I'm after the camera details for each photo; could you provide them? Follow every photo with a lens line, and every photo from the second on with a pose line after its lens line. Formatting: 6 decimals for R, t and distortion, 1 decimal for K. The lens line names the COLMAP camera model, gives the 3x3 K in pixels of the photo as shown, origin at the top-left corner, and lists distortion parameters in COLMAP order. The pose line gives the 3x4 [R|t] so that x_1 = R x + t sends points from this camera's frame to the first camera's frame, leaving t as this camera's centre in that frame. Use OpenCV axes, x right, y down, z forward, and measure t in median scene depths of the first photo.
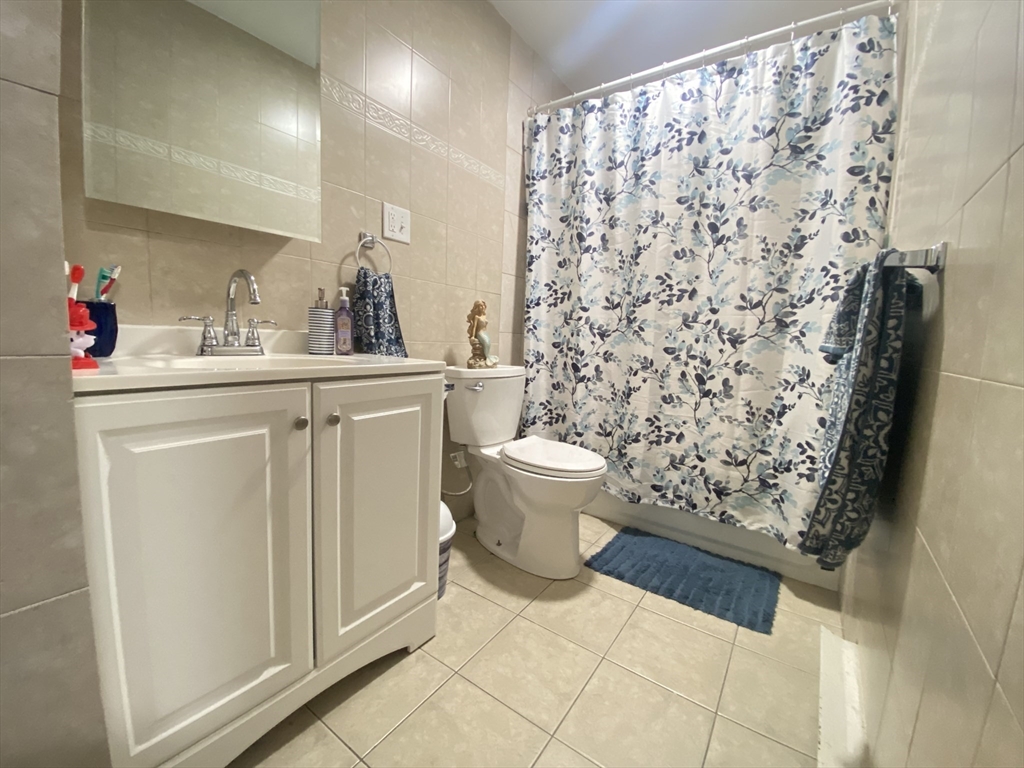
lens RADIAL K [[418.9, 0, 508.4], [0, 418.9, 397.5], [0, 0, 1]] dist [-0.000725, -0.006821]
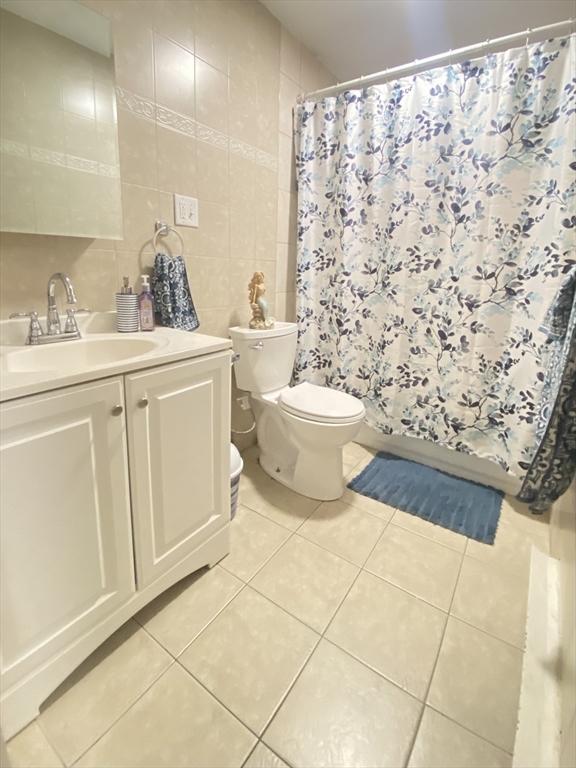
lens RADIAL K [[352.1, 0, 286.2], [0, 352.1, 345.8], [0, 0, 1]] dist [-0.002040, -0.006227]
pose [[0.999852, -0.015873, 0.006569, 0.000348], [0.015343, 0.997128, 0.074163, -0.108904], [-0.007727, -0.074051, 0.997225, -0.013535]]
